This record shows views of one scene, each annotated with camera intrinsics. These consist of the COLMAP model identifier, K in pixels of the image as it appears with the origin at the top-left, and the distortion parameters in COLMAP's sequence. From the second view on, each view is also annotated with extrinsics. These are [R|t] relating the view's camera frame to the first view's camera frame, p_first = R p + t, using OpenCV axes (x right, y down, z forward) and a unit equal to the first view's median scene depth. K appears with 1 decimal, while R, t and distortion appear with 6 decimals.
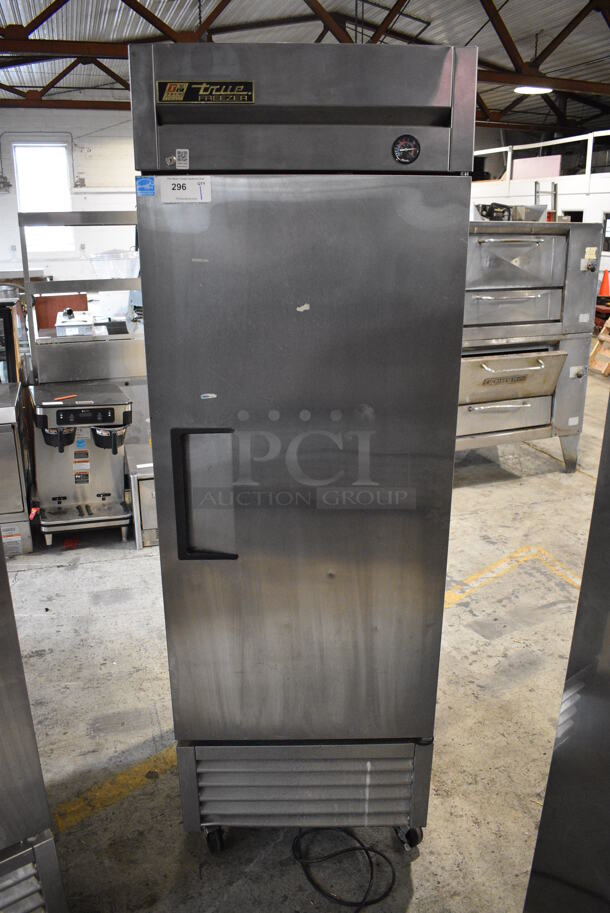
lens RADIAL K [[699.7, 0, 305.0], [0, 699.7, 456.5], [0, 0, 1]] dist [-0.097330, 0.013815]
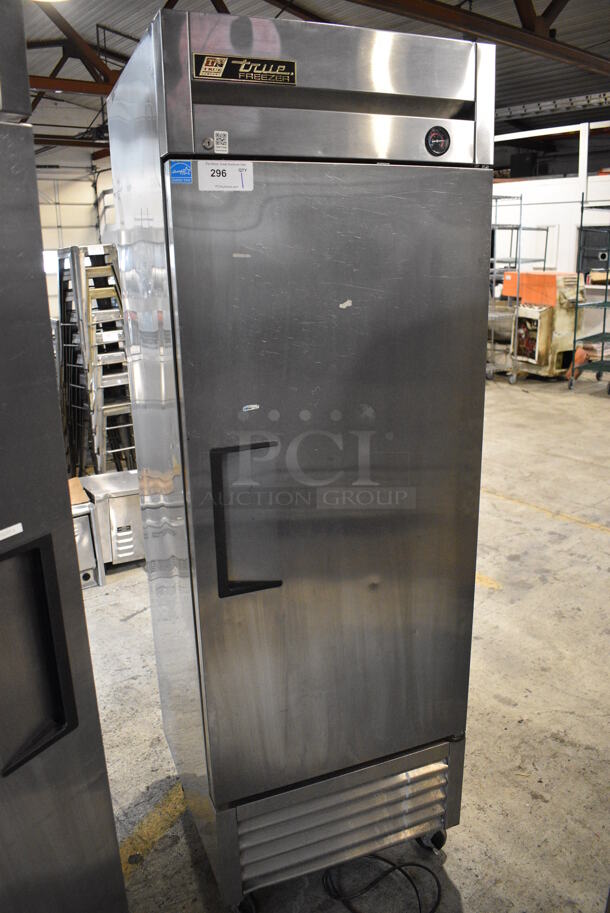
lens RADIAL K [[699.7, 0, 305.0], [0, 699.7, 456.5], [0, 0, 1]] dist [-0.097330, 0.013815]
pose [[0.936586, -0.119386, 0.329474, -0.309303], [0.132432, 0.991040, -0.017354, 0.000355], [-0.324450, 0.059887, 0.944005, 0.109960]]
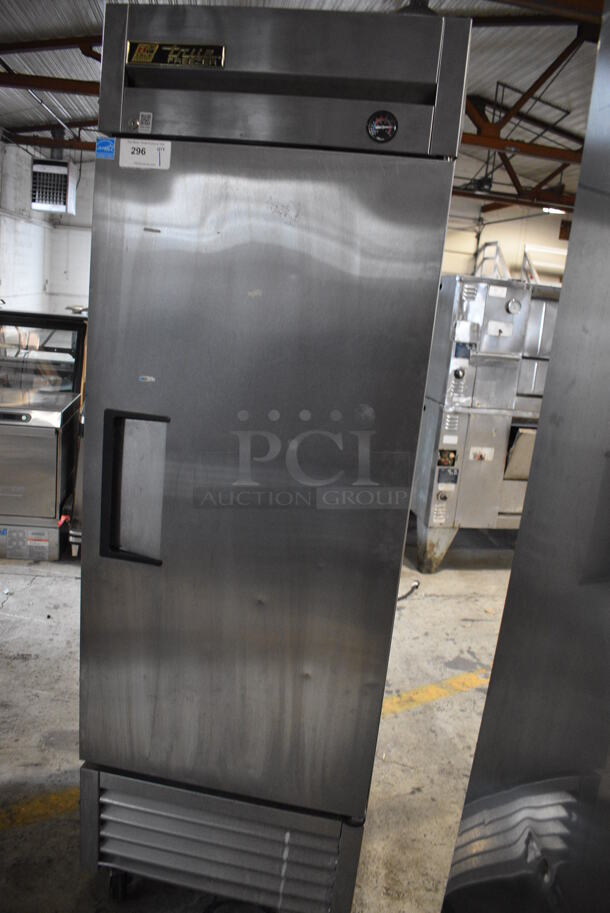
lens RADIAL K [[699.7, 0, 305.0], [0, 699.7, 456.5], [0, 0, 1]] dist [-0.097330, 0.013815]
pose [[0.979069, 0.136255, -0.151189, 0.179535], [-0.150488, 0.984774, -0.087031, 0.051628], [0.137029, 0.107961, 0.984666, 0.112168]]
